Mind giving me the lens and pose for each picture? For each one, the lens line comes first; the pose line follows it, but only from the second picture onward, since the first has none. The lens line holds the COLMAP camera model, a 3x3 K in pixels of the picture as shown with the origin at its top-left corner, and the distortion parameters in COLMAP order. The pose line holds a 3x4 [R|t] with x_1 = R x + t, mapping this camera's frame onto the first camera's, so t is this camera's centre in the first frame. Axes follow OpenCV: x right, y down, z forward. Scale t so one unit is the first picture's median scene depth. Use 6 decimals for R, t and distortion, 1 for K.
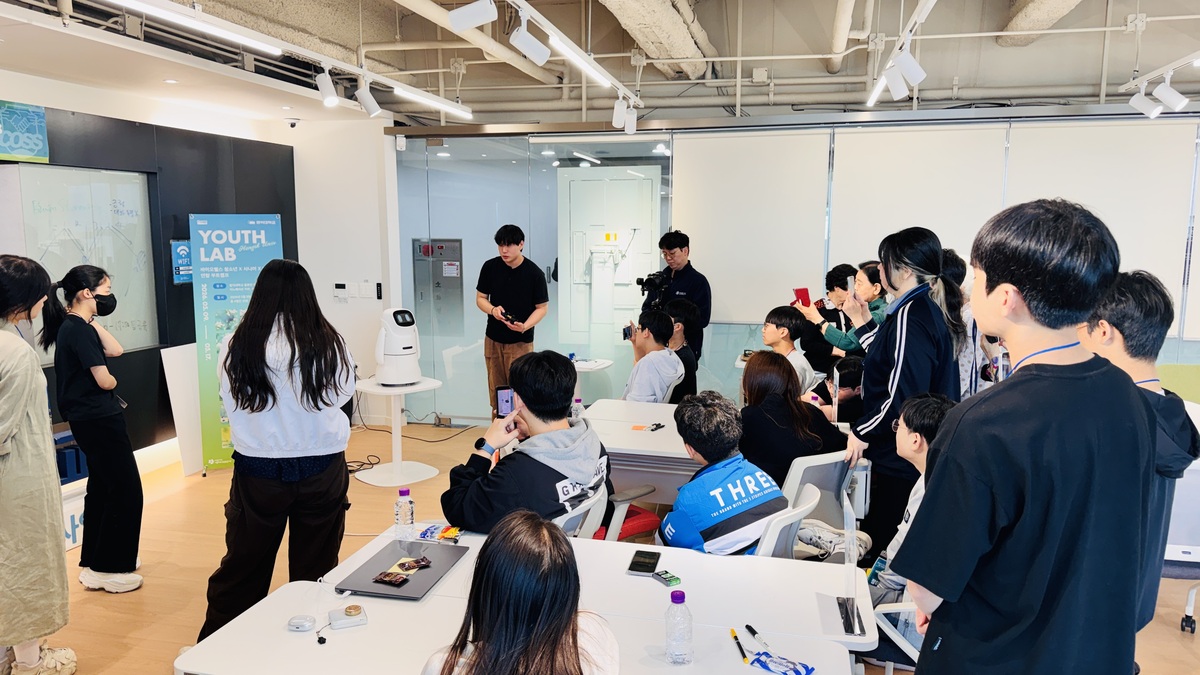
lens RADIAL K [[828.3, 0, 600.0], [0, 828.3, 337.5], [0, 0, 1]] dist [0.110857, -0.136449]
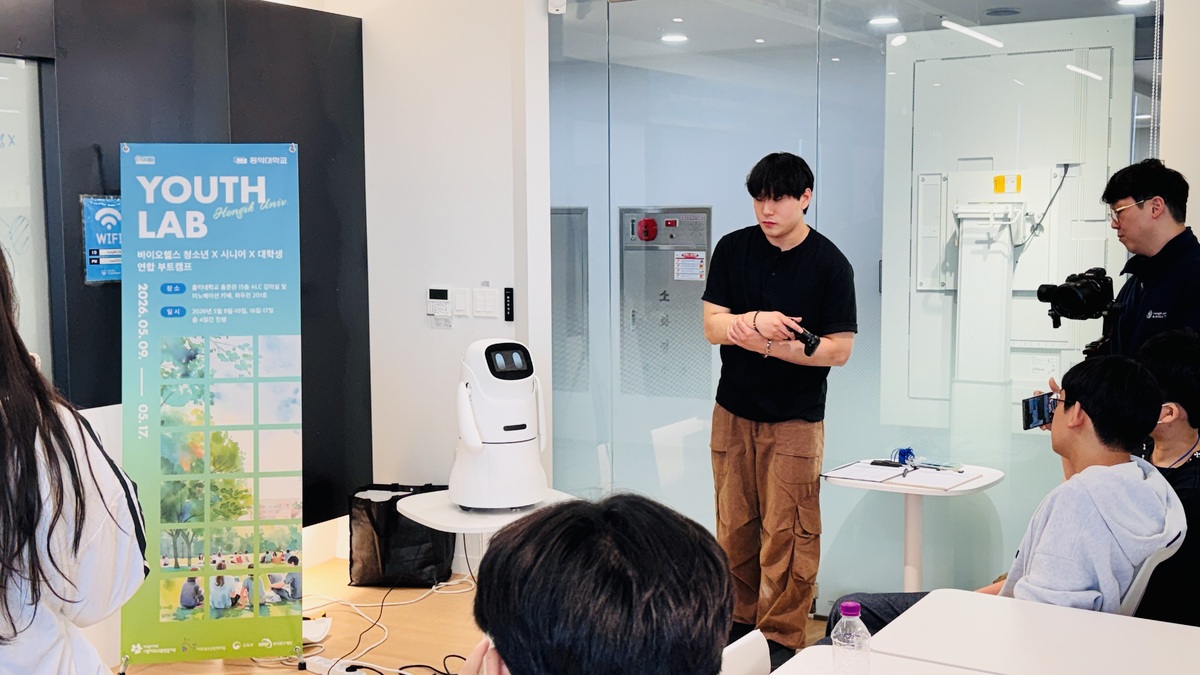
lens RADIAL K [[1451.4, 0, 600.8], [0, 1451.4, 350.5], [0, 0, 1]] dist [0.121013, -0.007911]
pose [[0.961063, 0.019332, -0.275652, 0.026090], [-0.028051, 0.999222, -0.027723, -0.008143], [0.274901, 0.034376, 0.960858, 0.245095]]
